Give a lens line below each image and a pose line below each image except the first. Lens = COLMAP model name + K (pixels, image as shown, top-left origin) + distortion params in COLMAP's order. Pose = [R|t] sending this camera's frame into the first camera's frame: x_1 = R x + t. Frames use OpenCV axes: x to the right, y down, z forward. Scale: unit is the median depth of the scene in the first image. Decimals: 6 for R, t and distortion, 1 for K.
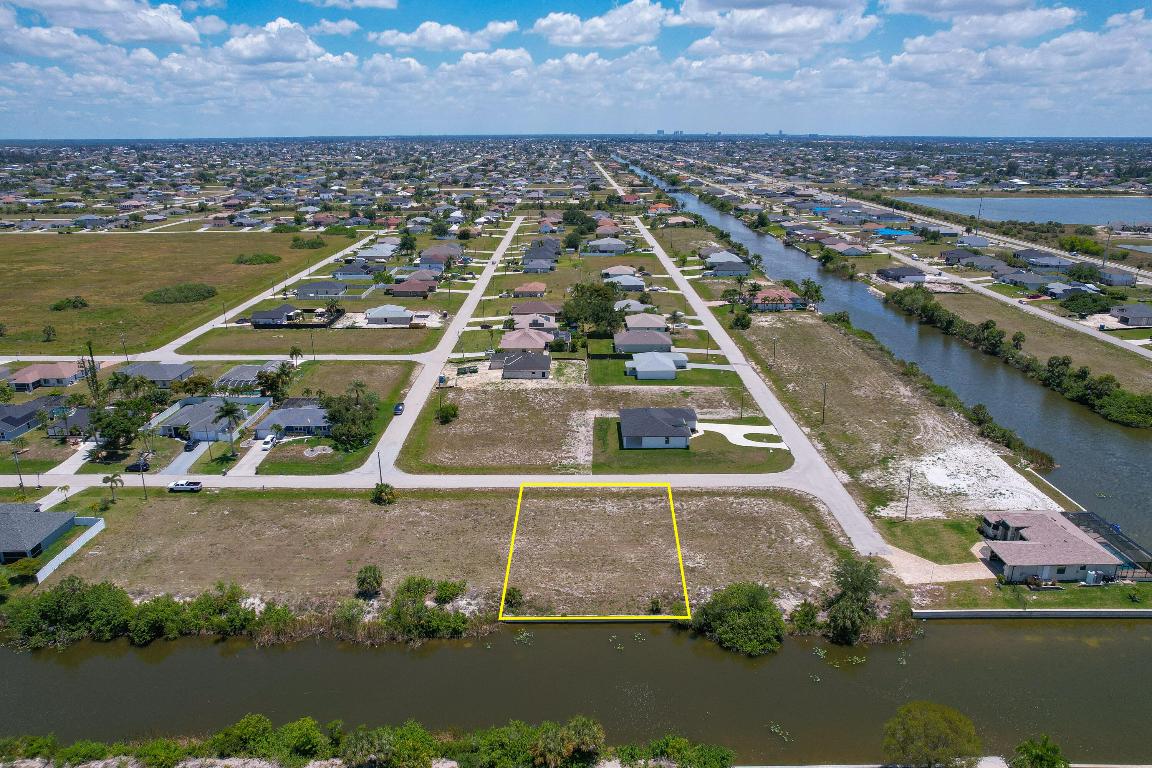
lens RADIAL K [[791.7, 0, 586.7], [0, 791.7, 387.2], [0, 0, 1]] dist [-0.072382, 0.070367]
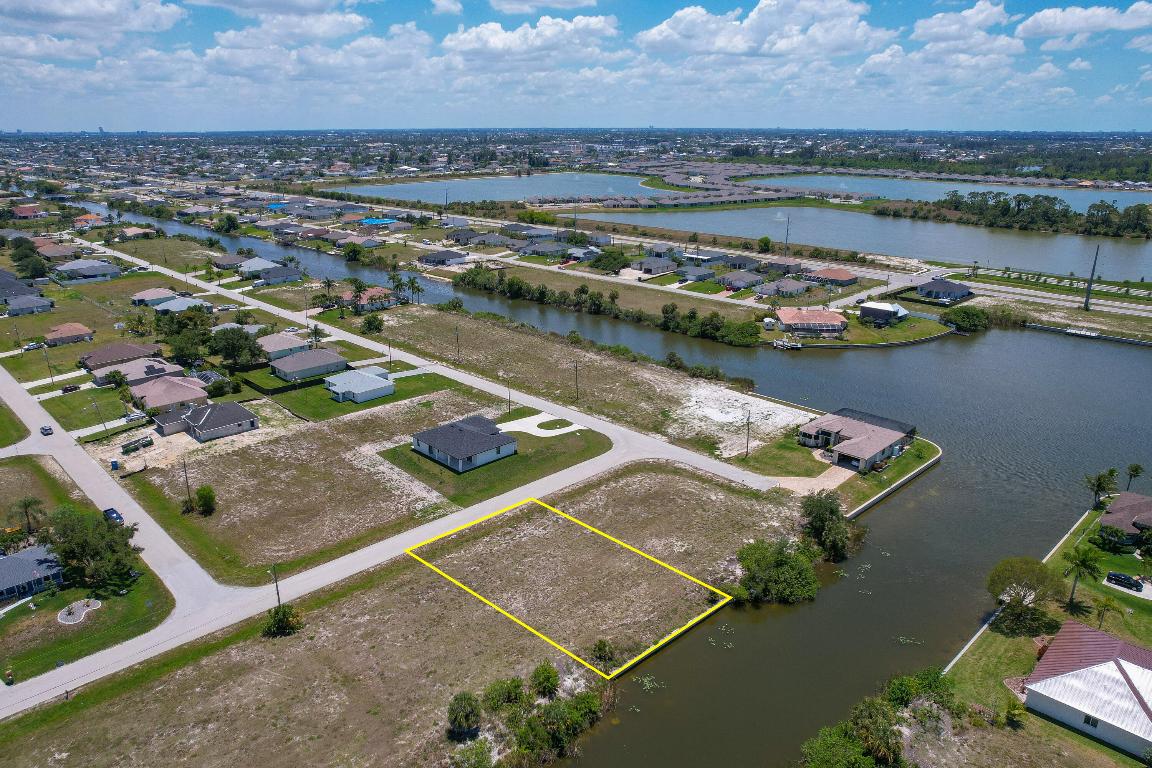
lens RADIAL K [[793.9, 0, 571.8], [0, 793.9, 383.4], [0, 0, 1]] dist [-0.073216, 0.064029]
pose [[0.725190, -0.213222, 0.654703, -0.407487], [0.212485, 0.973738, 0.081764, -0.064149], [-0.654943, 0.079820, 0.751451, 0.225707]]
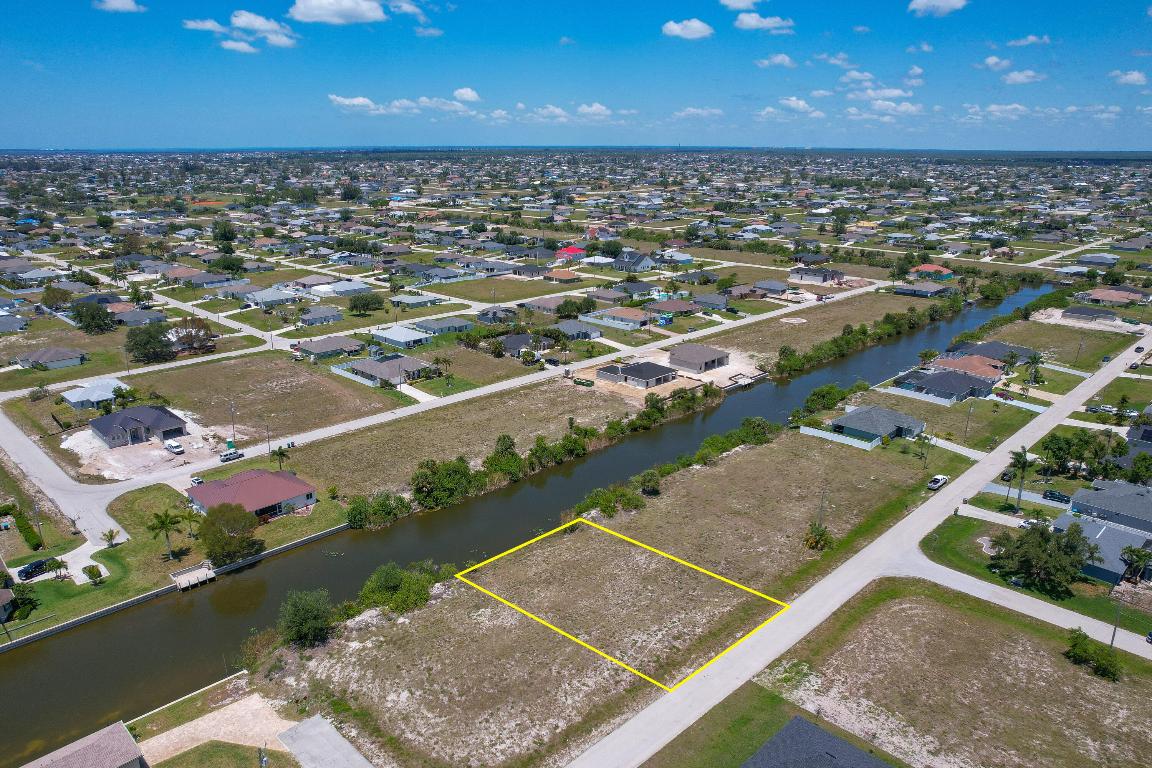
lens RADIAL K [[793.9, 0, 571.8], [0, 793.9, 383.4], [0, 0, 1]] dist [-0.073216, 0.064029]
pose [[-0.713996, 0.206269, -0.669076, 0.442937], [-0.215925, 0.844168, 0.490670, -0.340898], [0.666022, 0.494807, -0.558194, 1.027598]]
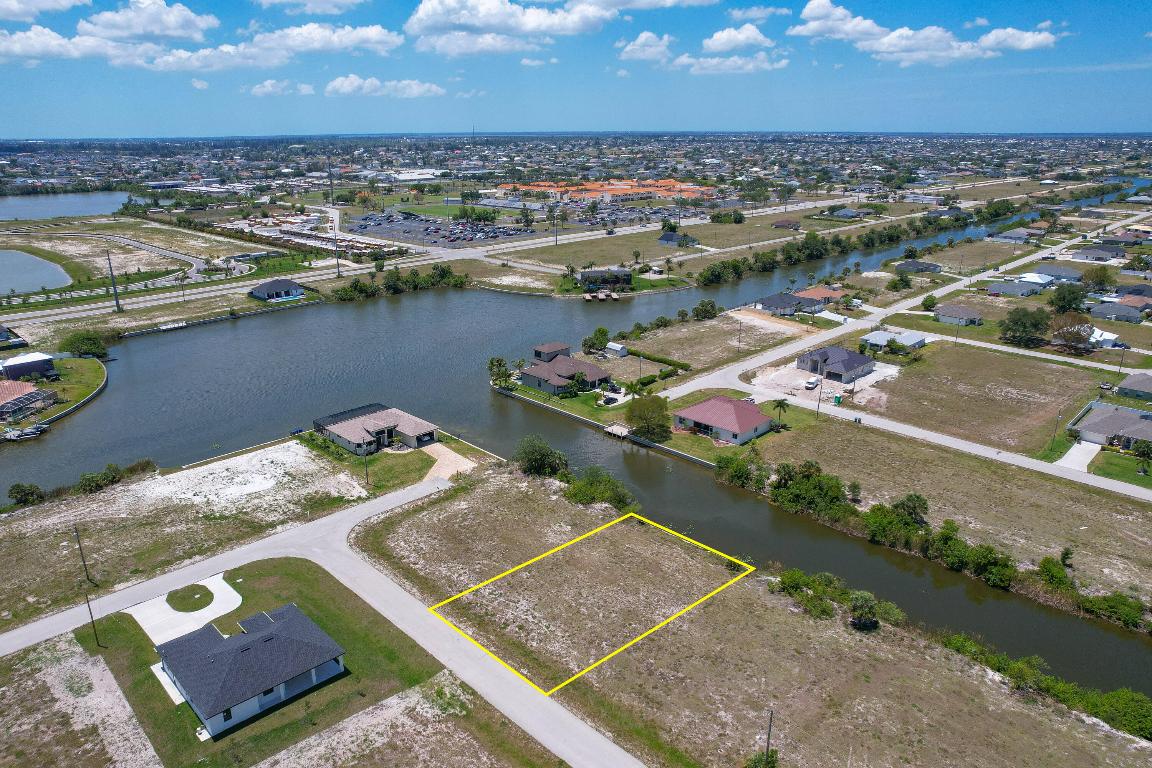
lens RADIAL K [[793.9, 0, 571.8], [0, 793.9, 383.4], [0, 0, 1]] dist [-0.073216, 0.064029]
pose [[-0.692835, -0.216103, 0.687953, -0.402609], [0.229776, 0.838144, 0.494689, -0.332619], [-0.683508, 0.500813, -0.531040, 1.036578]]
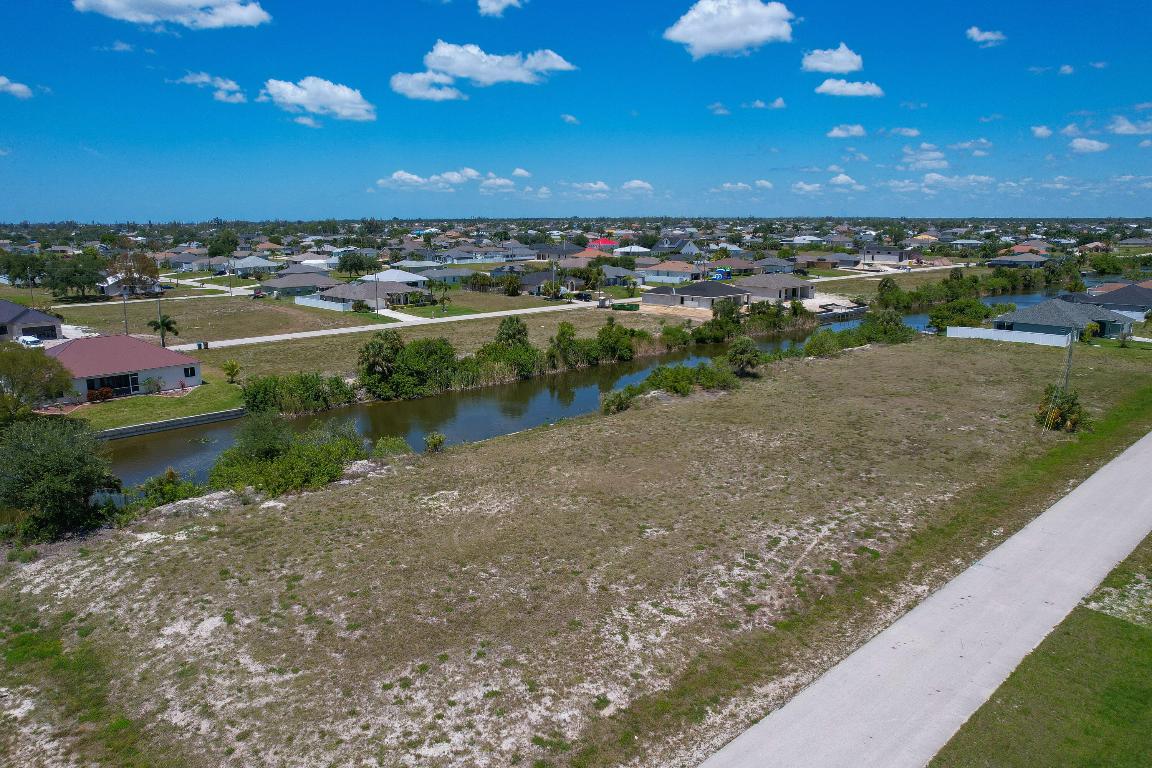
lens RADIAL K [[793.9, 0, 571.8], [0, 793.9, 383.4], [0, 0, 1]] dist [-0.073216, 0.064029]
pose [[-0.737852, 0.146423, -0.658889, 0.259404], [-0.200892, 0.884304, 0.421484, -0.025167], [0.644373, 0.443358, -0.623070, 0.916924]]
